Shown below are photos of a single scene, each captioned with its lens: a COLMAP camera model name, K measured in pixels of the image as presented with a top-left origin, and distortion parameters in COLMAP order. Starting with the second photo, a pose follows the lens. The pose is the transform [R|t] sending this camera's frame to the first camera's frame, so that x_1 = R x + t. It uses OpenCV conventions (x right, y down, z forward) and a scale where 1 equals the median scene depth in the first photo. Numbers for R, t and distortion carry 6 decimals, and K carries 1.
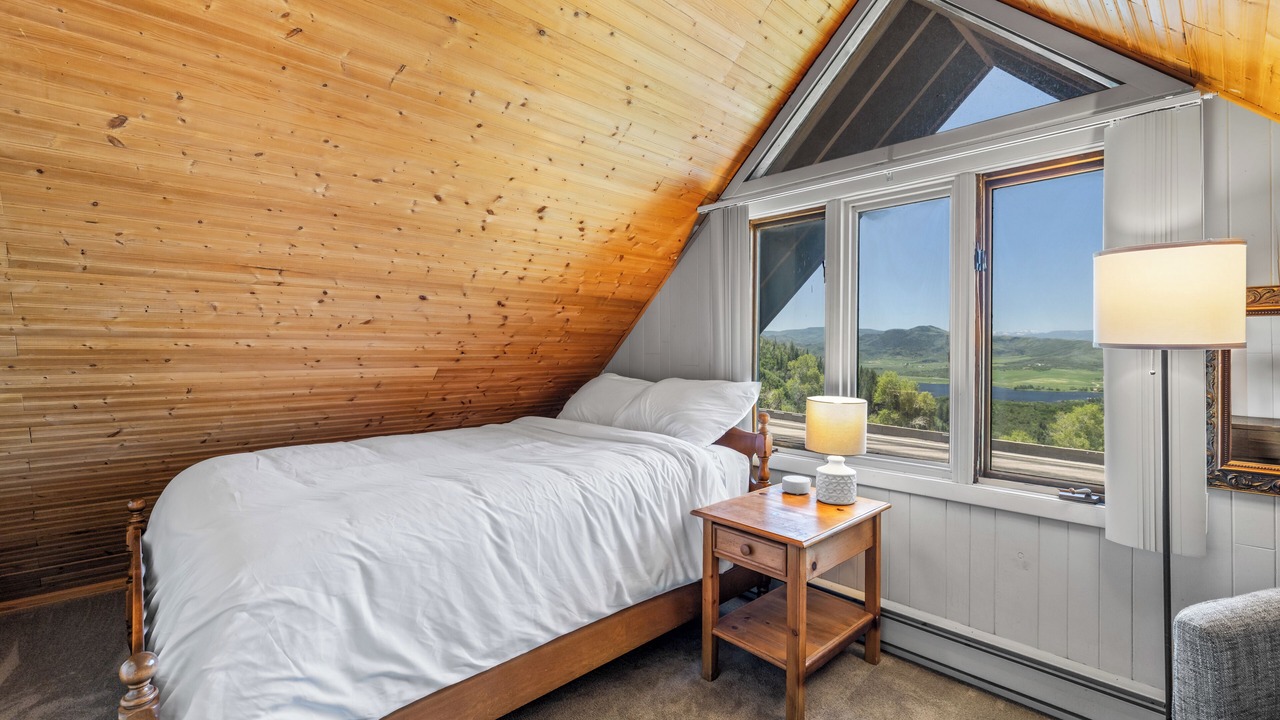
lens RADIAL K [[556.1, 0, 643.9], [0, 556.1, 355.5], [0, 0, 1]] dist [-0.002410, -0.000135]
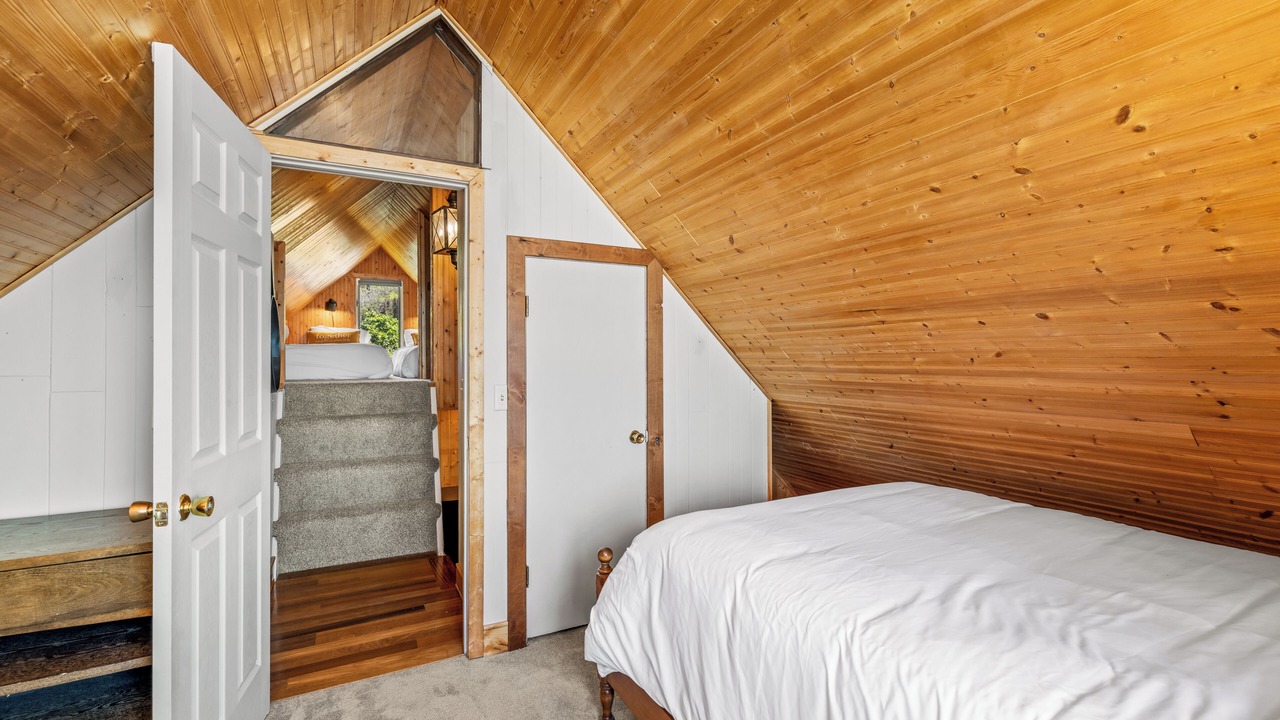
lens RADIAL K [[556.1, 0, 643.9], [0, 556.1, 355.5], [0, 0, 1]] dist [-0.002410, -0.000135]
pose [[-0.282627, -0.011472, -0.959161, 0.764497], [-0.013519, 0.999877, -0.007976, -0.087770], [0.959135, 0.010713, -0.282747, 1.444147]]
